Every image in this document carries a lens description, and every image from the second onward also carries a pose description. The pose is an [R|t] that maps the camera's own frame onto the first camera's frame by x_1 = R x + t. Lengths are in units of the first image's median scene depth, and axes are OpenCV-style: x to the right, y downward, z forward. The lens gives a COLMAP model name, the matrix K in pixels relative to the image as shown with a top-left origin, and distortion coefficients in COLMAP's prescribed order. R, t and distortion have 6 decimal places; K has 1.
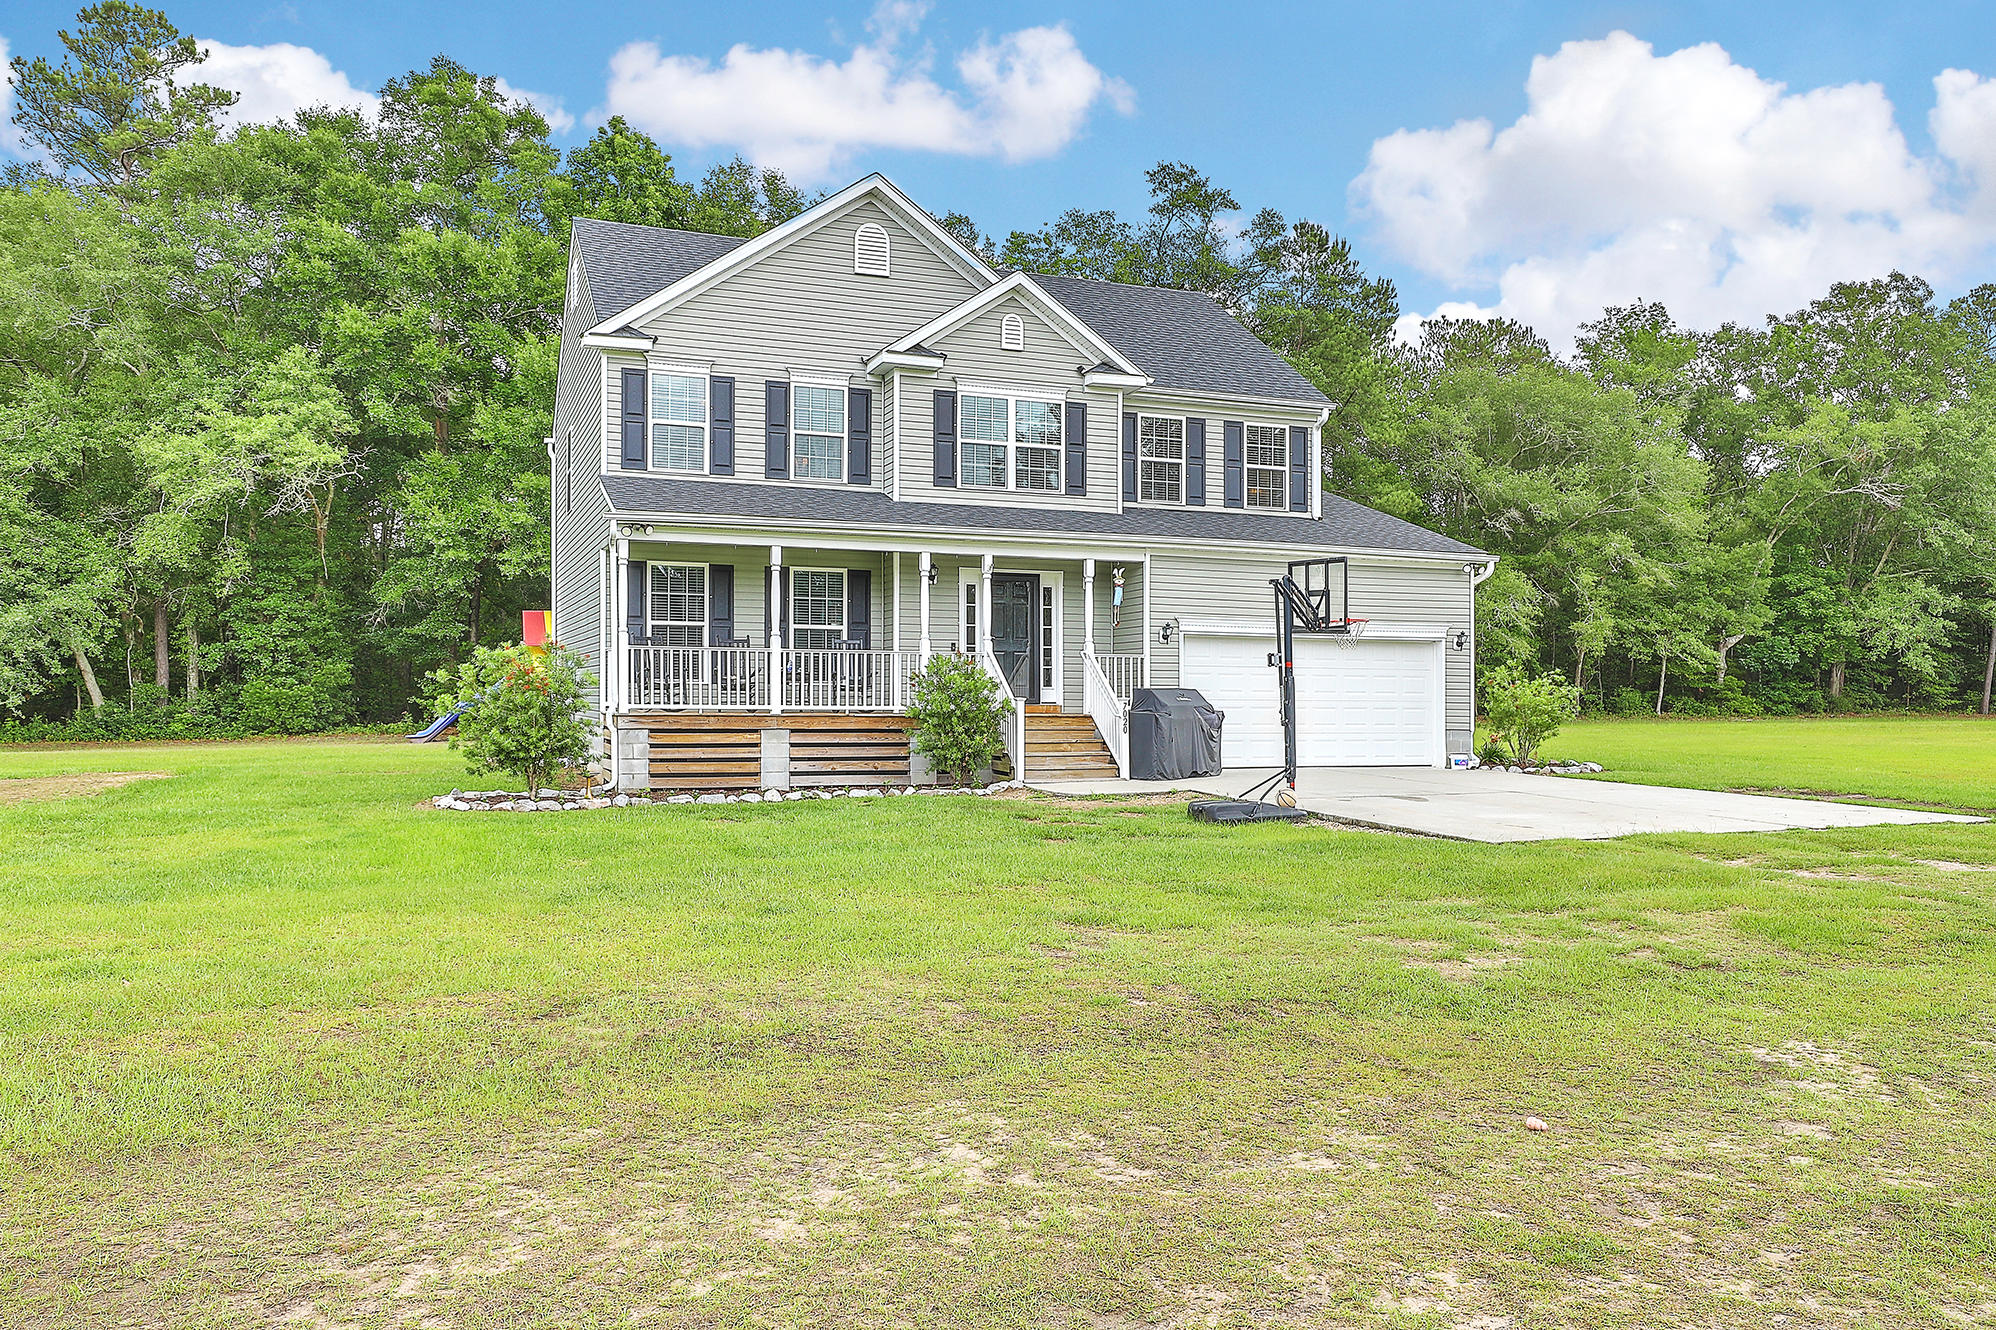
lens RADIAL K [[1487.3, 0, 998.0], [0, 1487.3, 665.0], [0, 0, 1]] dist [0.061755, -0.000827]
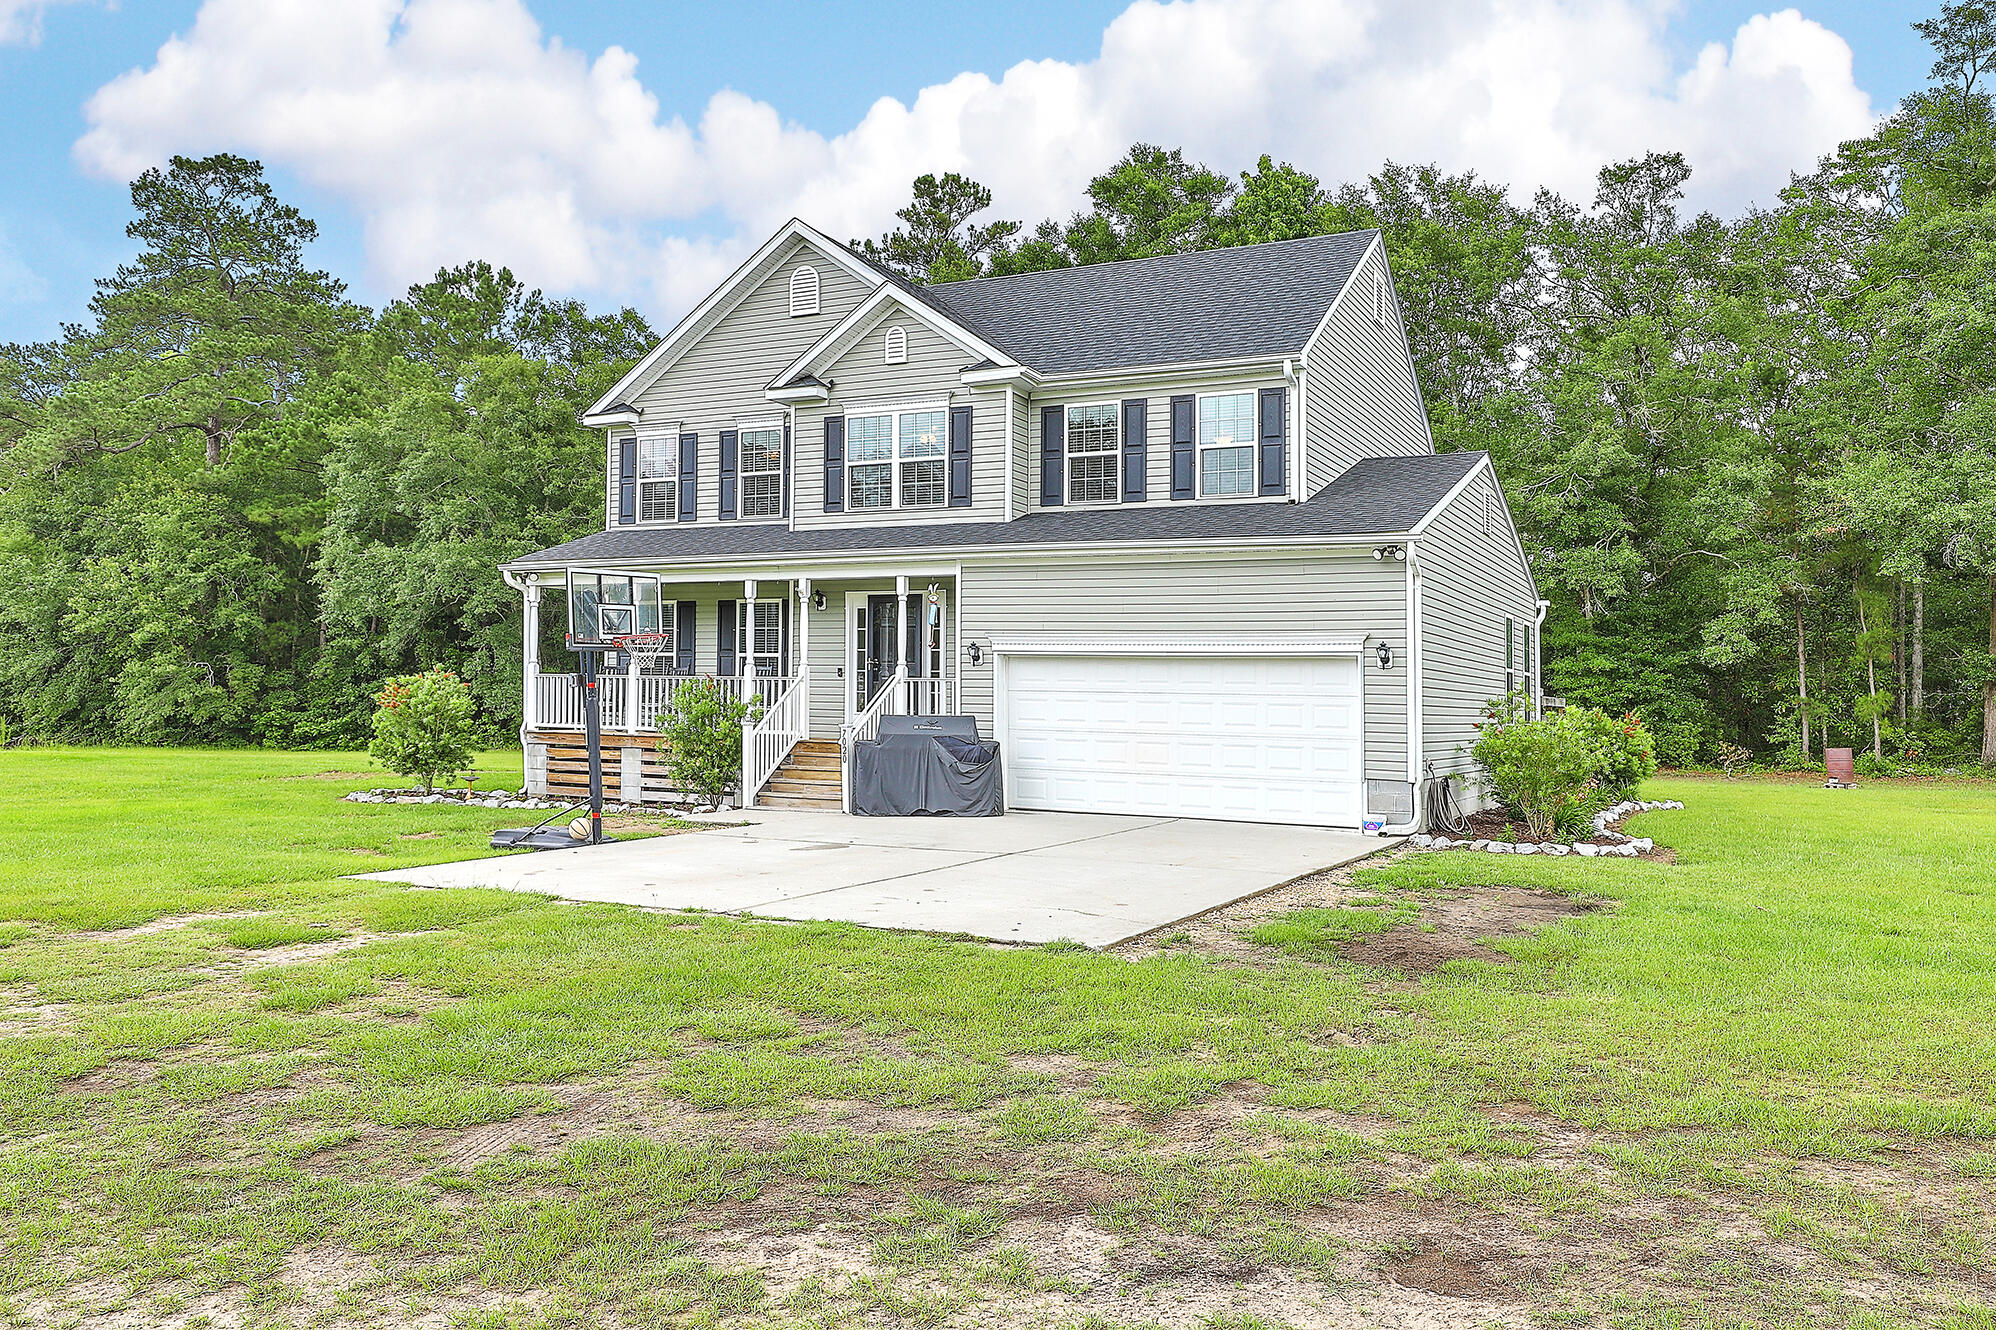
lens RADIAL K [[1487.3, 0, 998.0], [0, 1487.3, 665.0], [0, 0, 1]] dist [0.061755, -0.000827]
pose [[0.665444, -0.014458, -0.746307, 0.785165], [0.000368, 0.999819, -0.019040, 0.002380], [0.746447, 0.012395, 0.665329, 0.416093]]
